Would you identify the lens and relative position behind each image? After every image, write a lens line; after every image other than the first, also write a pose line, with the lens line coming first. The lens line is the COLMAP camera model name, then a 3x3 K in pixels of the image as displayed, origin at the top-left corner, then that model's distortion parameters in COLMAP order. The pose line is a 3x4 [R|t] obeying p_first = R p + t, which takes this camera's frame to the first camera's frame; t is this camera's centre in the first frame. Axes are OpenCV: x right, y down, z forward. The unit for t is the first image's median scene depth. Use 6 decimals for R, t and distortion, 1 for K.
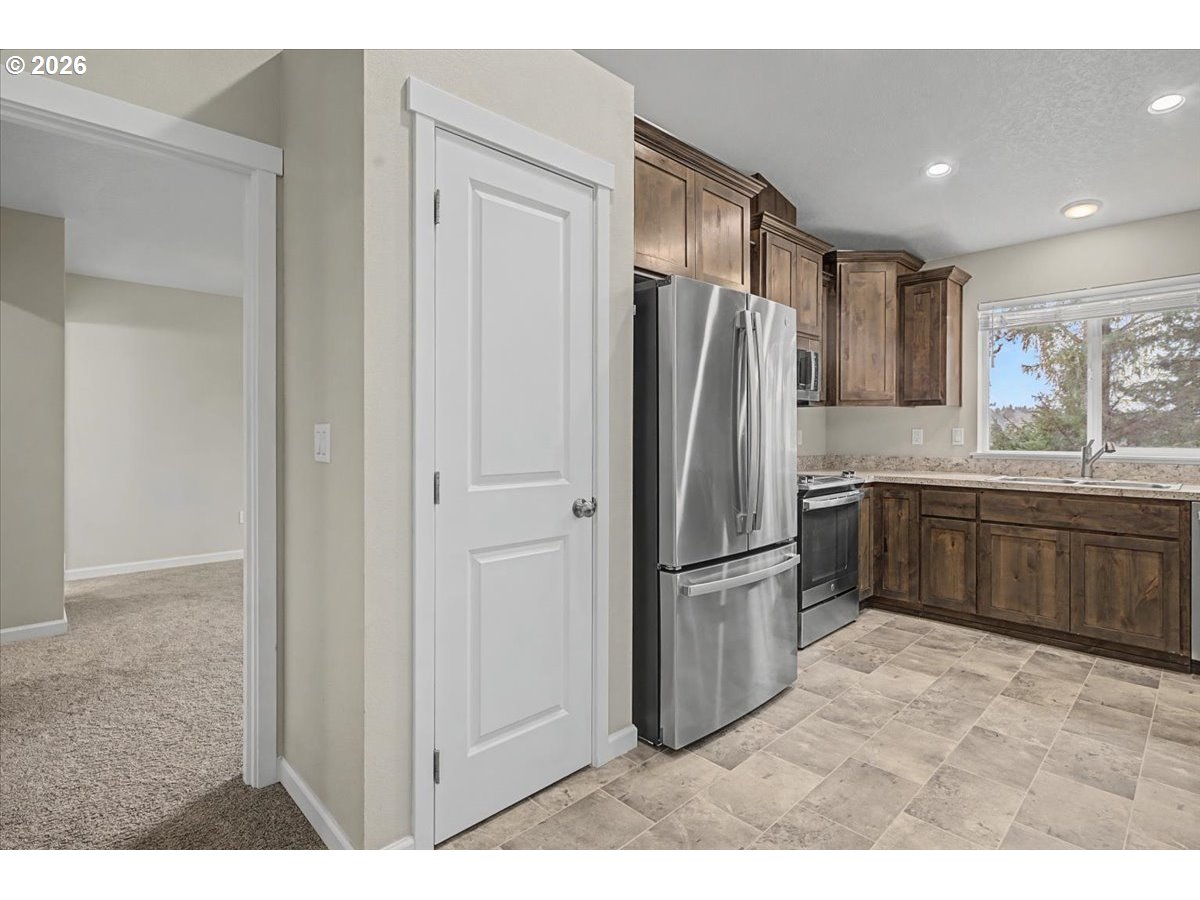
lens RADIAL K [[584.9, 0, 599.0], [0, 584.9, 440.9], [0, 0, 1]] dist [0.000128, -0.000162]
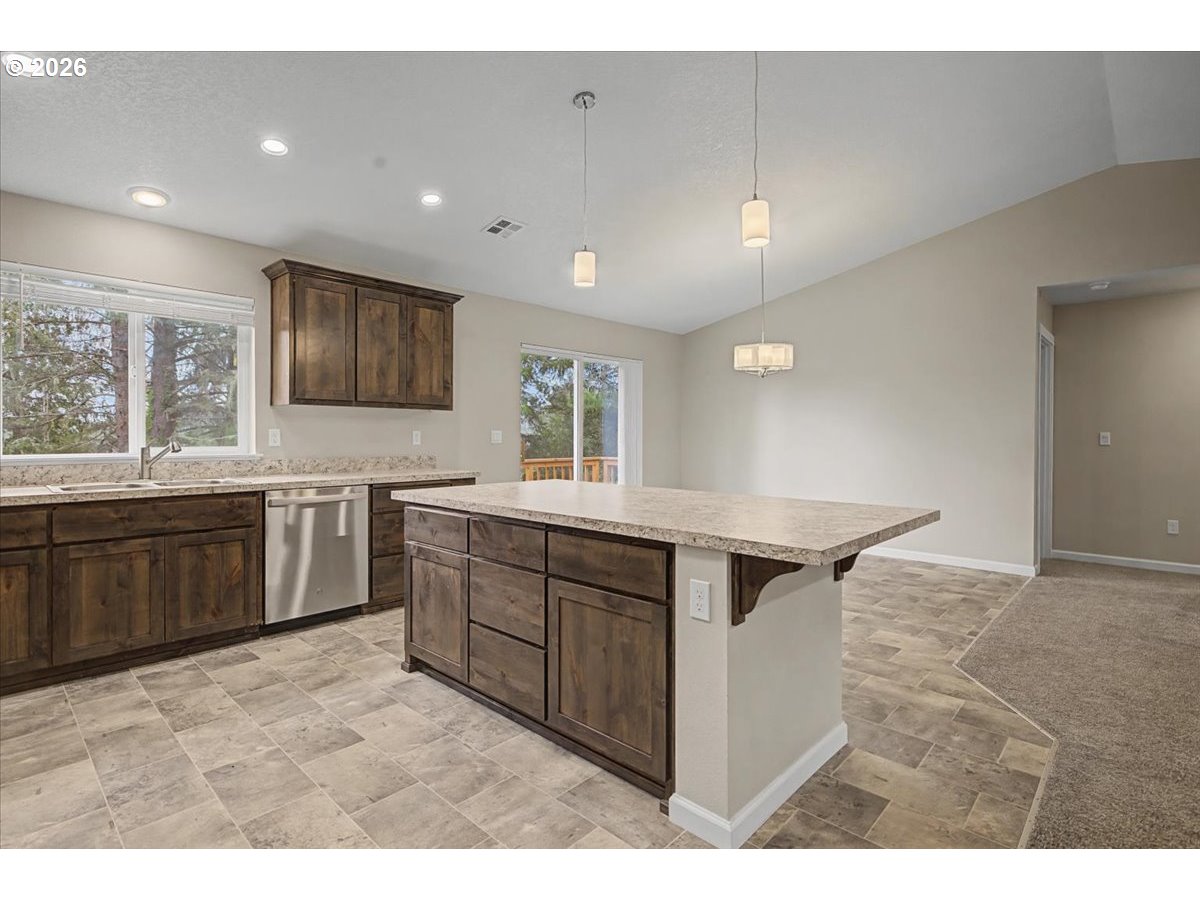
lens RADIAL K [[584.9, 0, 603.2], [0, 584.9, 444.2], [0, 0, 1]] dist [0.000128, -0.000162]
pose [[-0.058622, -0.016990, 0.998136, -0.179611], [0.009439, 0.999801, 0.017573, -0.005024], [-0.998236, 0.010452, -0.058450, 0.340808]]
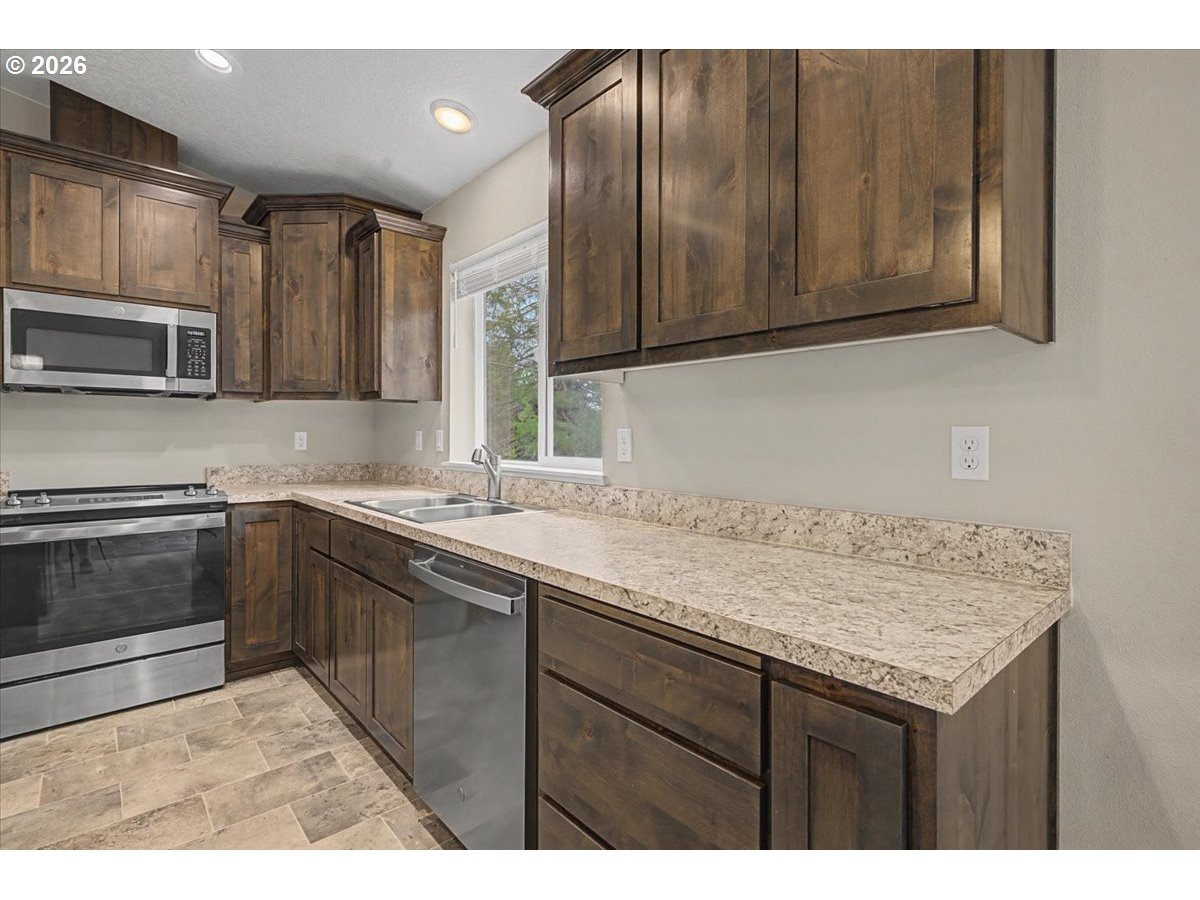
lens RADIAL K [[584.9, 0, 628.5], [0, 584.9, 437.3], [0, 0, 1]] dist [0.000128, -0.000162]
pose [[0.998820, -0.000535, -0.048565, 1.144791], [0.000207, 0.999977, -0.006759, -0.007117], [0.048567, 0.006741, 0.998797, 0.329313]]
